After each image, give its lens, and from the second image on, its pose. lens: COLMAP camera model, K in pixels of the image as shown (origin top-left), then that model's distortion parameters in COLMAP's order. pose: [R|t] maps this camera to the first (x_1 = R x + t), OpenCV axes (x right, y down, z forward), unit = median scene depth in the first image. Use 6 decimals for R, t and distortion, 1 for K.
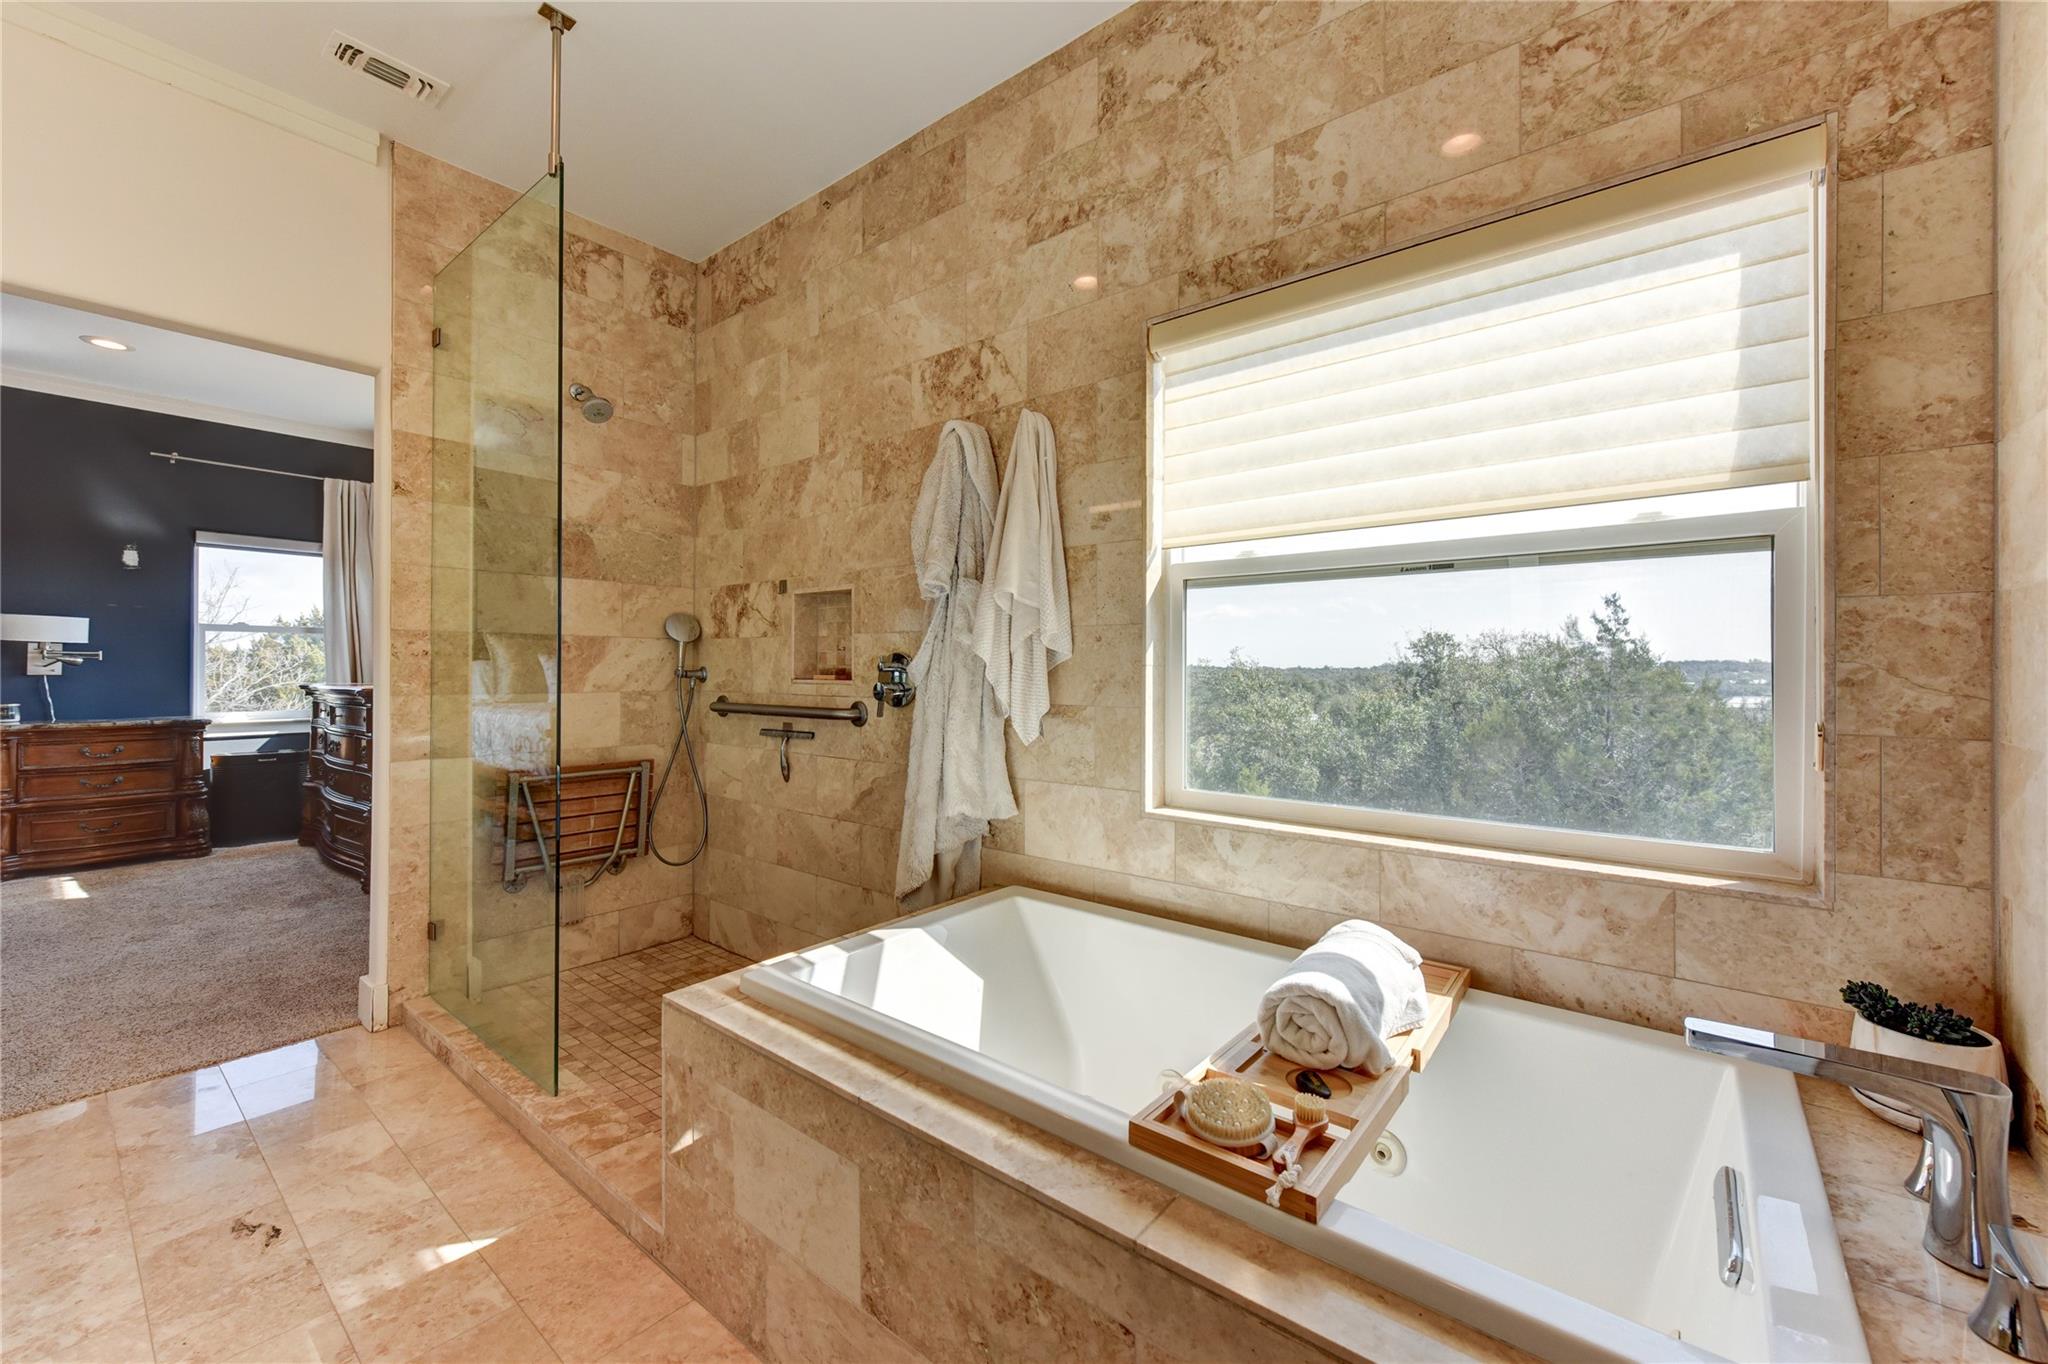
lens RADIAL K [[802.4, 0, 1048.0], [0, 802.4, 671.7], [0, 0, 1]] dist [0.000713, 0.000116]
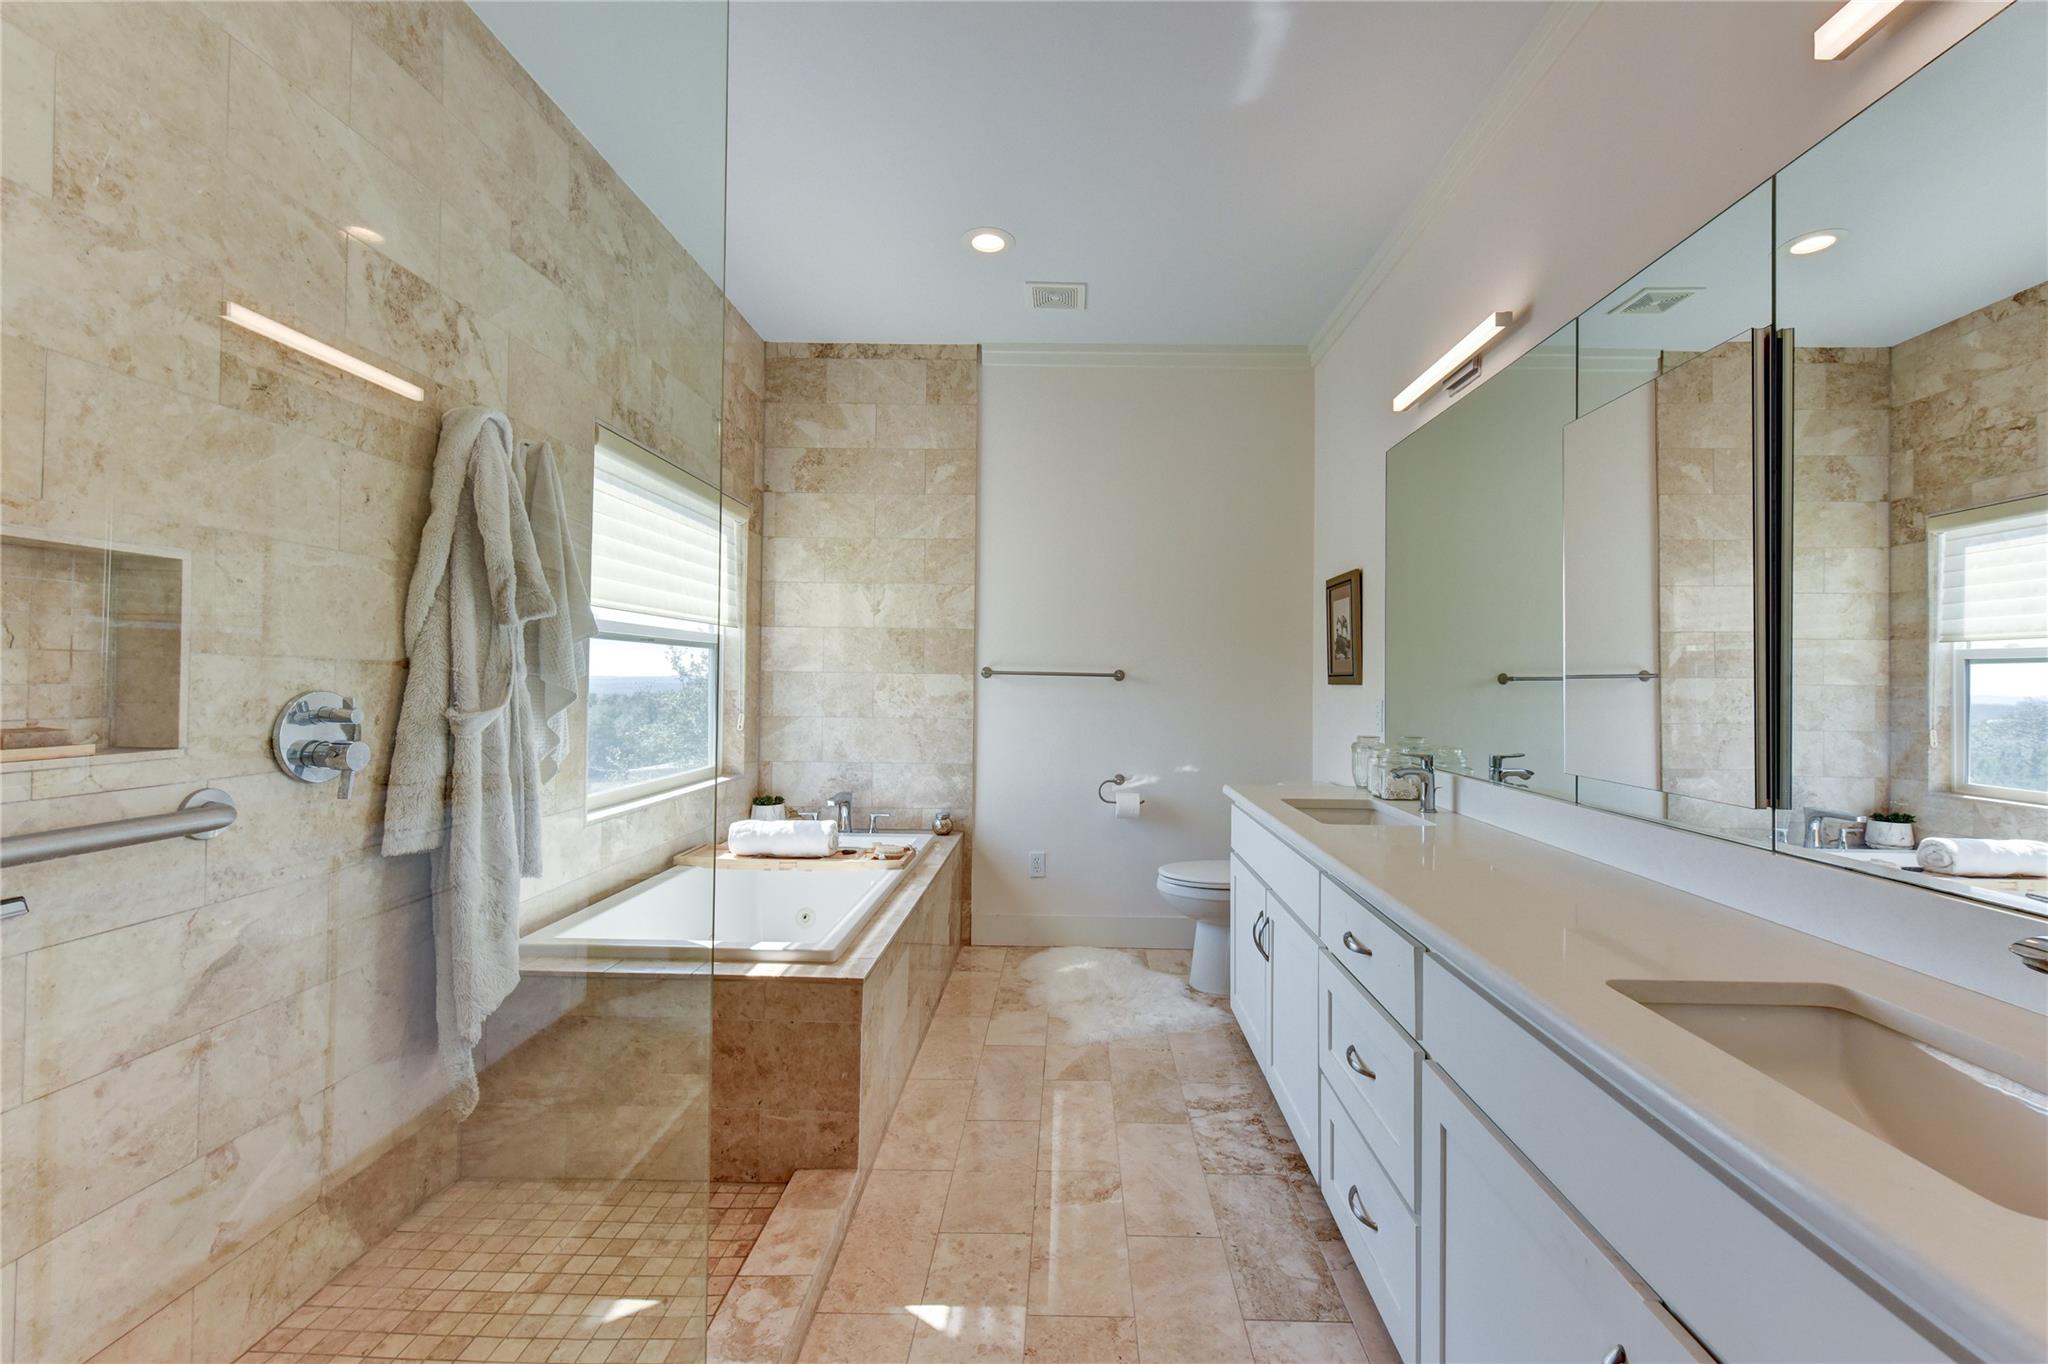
lens RADIAL K [[802.4, 0, 1048.0], [0, 802.4, 671.7], [0, 0, 1]] dist [0.000713, 0.000116]
pose [[-0.598963, -0.003916, 0.800767, -1.138518], [-0.012054, 0.999919, -0.004127, -0.048966], [-0.800686, -0.012124, -0.598962, 1.055457]]
